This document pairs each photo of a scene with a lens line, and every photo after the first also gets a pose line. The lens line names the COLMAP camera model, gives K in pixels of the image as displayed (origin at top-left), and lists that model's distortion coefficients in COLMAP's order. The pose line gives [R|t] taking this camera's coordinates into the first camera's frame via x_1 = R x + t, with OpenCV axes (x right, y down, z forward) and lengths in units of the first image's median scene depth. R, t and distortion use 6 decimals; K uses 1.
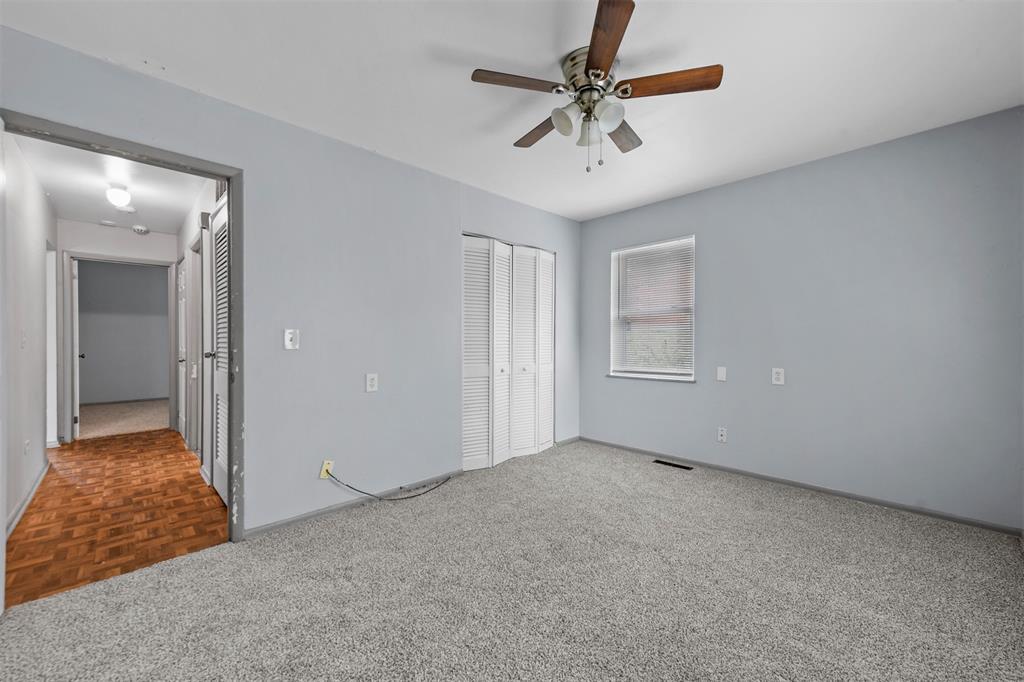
lens RADIAL K [[400.1, 0, 517.0], [0, 400.1, 341.7], [0, 0, 1]] dist [0.014532, 0.000270]
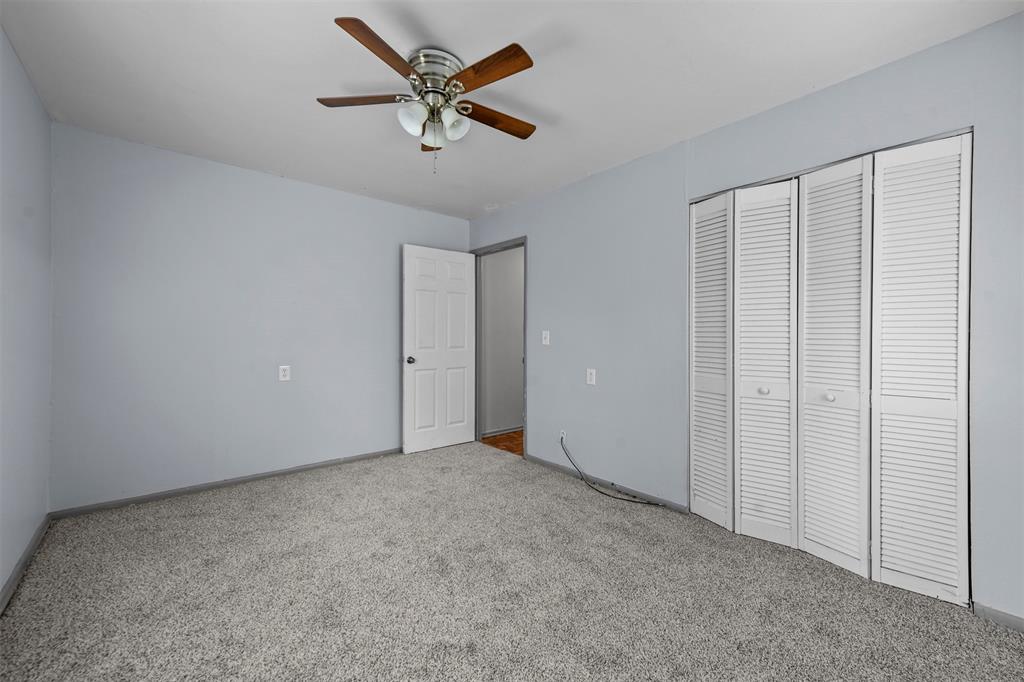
lens RADIAL K [[400.1, 0, 517.0], [0, 400.1, 341.7], [0, 0, 1]] dist [0.014532, 0.000270]
pose [[-0.040072, 0.016025, -0.999068, 0.672174], [-0.014040, 0.999764, 0.016599, -0.011190], [0.999098, 0.014692, -0.039837, 0.721548]]
